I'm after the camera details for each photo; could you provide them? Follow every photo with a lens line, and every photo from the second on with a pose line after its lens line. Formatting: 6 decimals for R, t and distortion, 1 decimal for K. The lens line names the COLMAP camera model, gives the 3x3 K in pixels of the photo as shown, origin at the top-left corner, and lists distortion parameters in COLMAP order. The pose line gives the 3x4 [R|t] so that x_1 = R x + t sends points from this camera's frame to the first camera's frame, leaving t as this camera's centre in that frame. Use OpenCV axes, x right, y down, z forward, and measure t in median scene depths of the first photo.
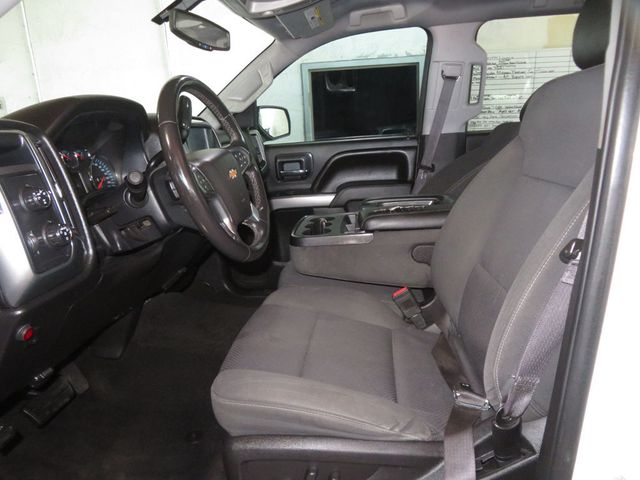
lens RADIAL K [[461.3, 0, 320.0], [0, 461.3, 240.0], [0, 0, 1]] dist [-0.017678, 0.003653]
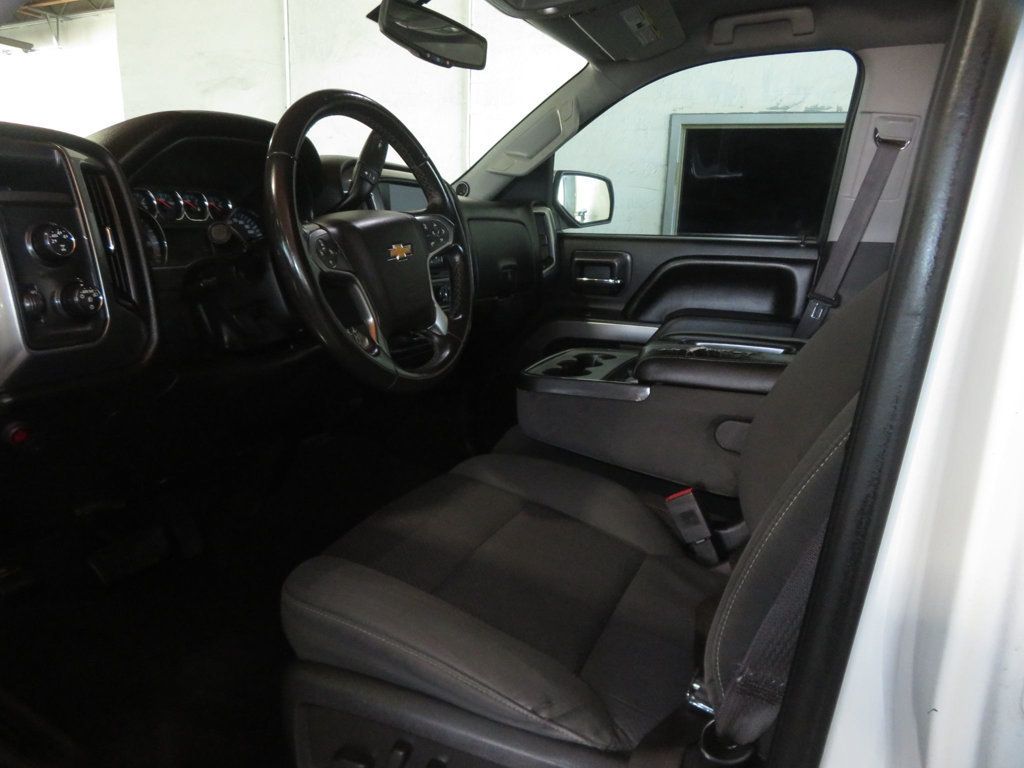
lens RADIAL K [[735.4, 0, 510.3], [0, 735.4, 389.6], [0, 0, 1]] dist [-0.024255, 0.016828]
pose [[0.956045, 0.148623, -0.252761, 0.107714], [-0.151626, 0.988408, 0.007670, 0.004948], [0.250971, 0.030992, 0.967498, 0.036796]]
